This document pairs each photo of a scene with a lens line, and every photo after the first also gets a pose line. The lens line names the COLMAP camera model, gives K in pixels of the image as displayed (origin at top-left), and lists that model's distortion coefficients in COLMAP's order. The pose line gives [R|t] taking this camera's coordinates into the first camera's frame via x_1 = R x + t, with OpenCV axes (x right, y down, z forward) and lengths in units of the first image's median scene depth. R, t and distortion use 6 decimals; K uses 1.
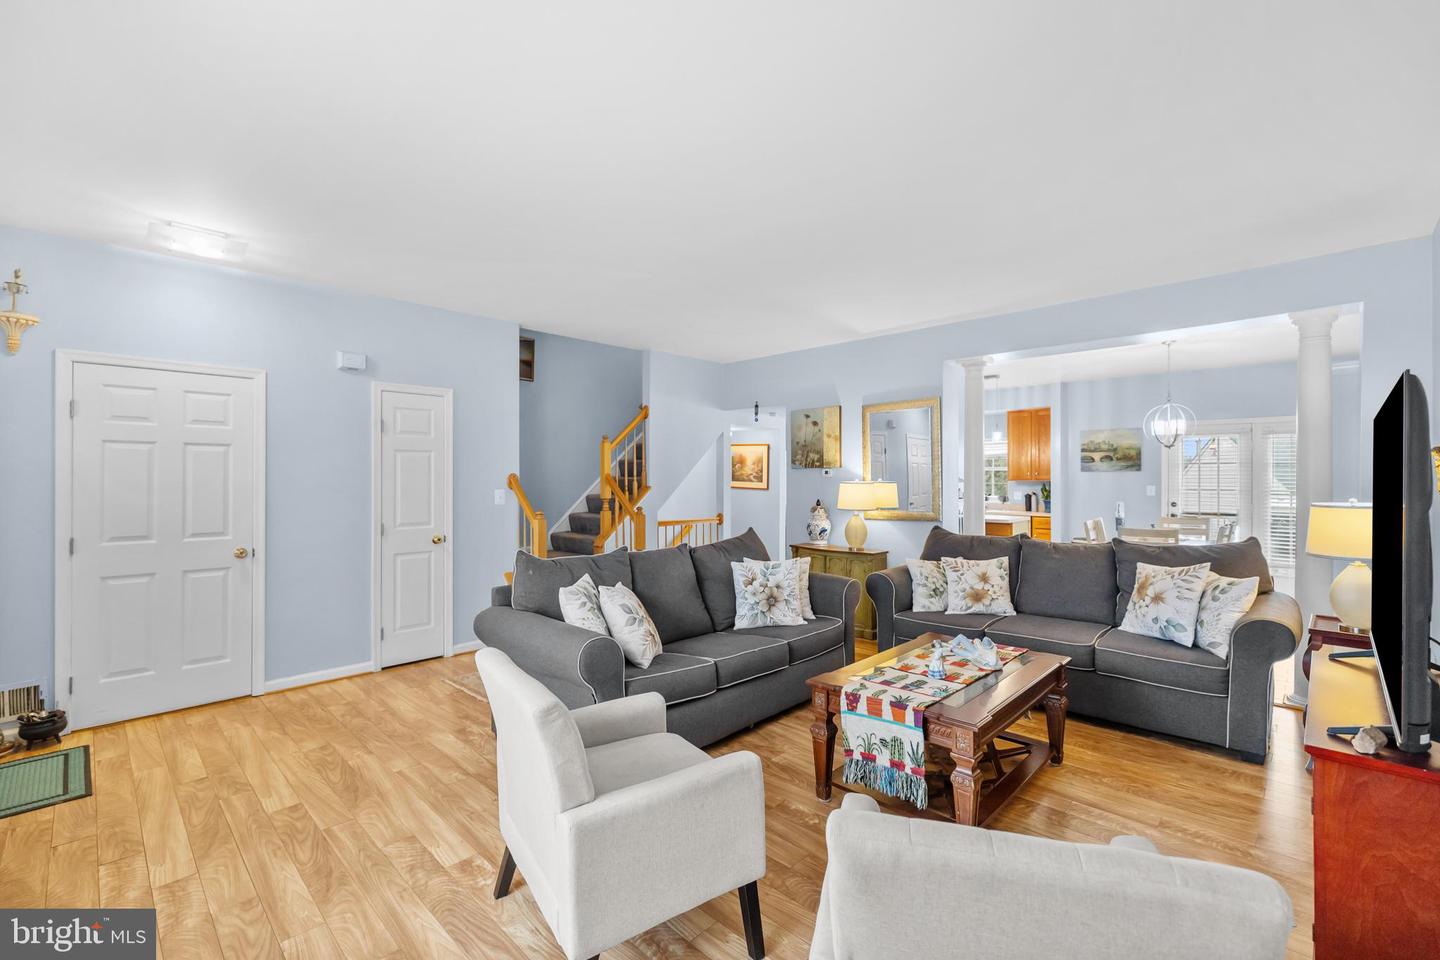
lens RADIAL K [[612.7, 0, 731.0], [0, 612.7, 477.6], [0, 0, 1]] dist [0.001263, -0.000401]
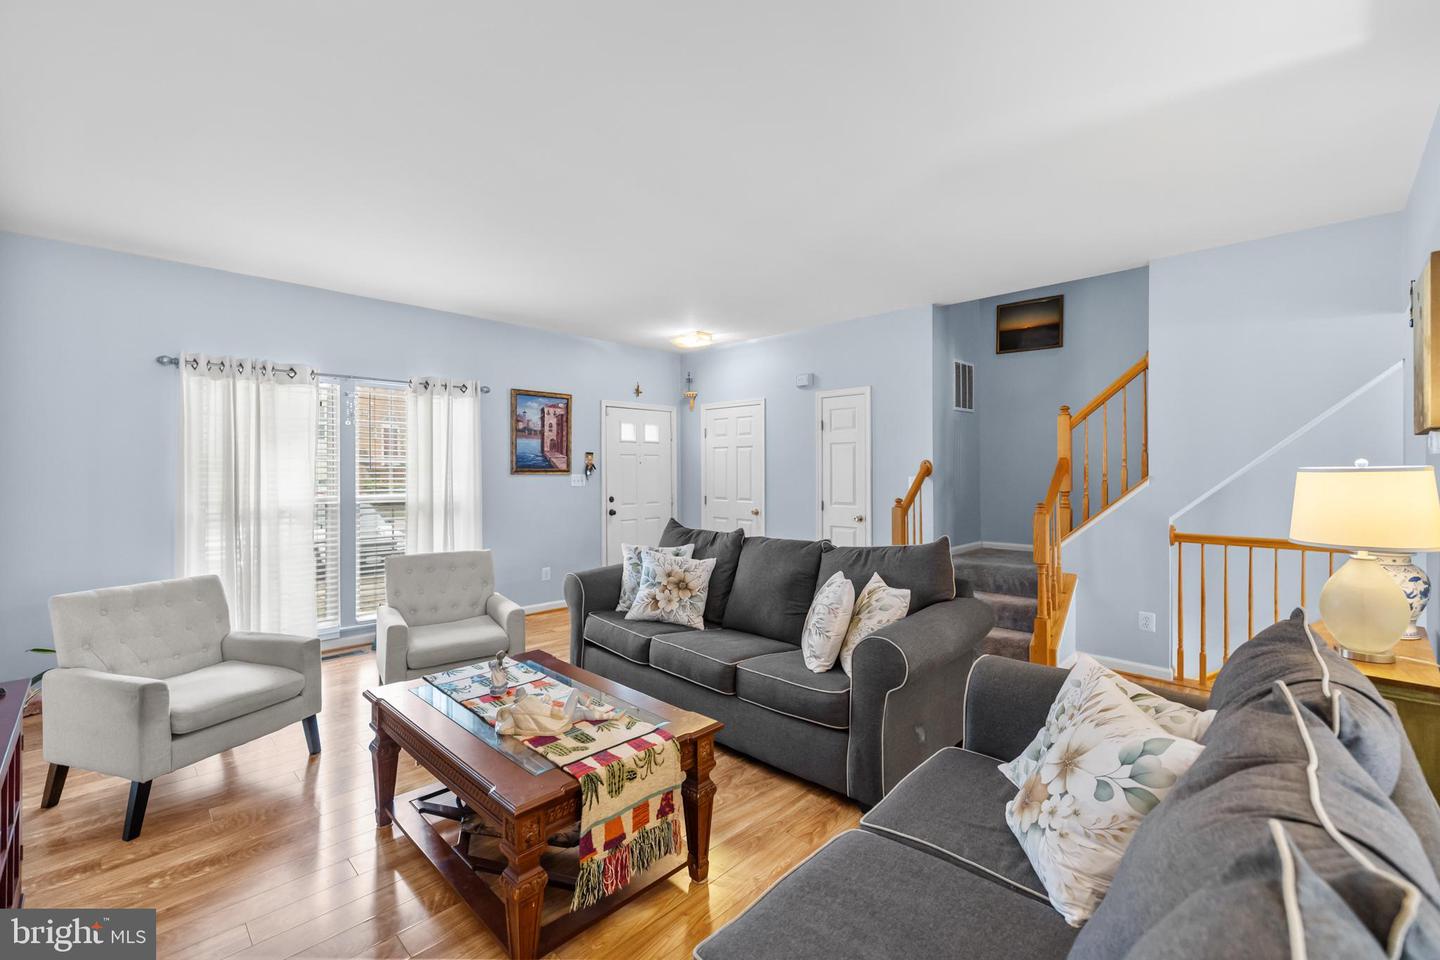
lens RADIAL K [[612.7, 0, 723.4], [0, 612.7, 475.7], [0, 0, 1]] dist [0.001263, -0.000401]
pose [[-0.005851, 0.008535, -0.999946, 0.862890], [-0.000328, 0.999964, 0.008537, 0.013304], [0.999983, 0.000378, -0.005848, 0.963316]]
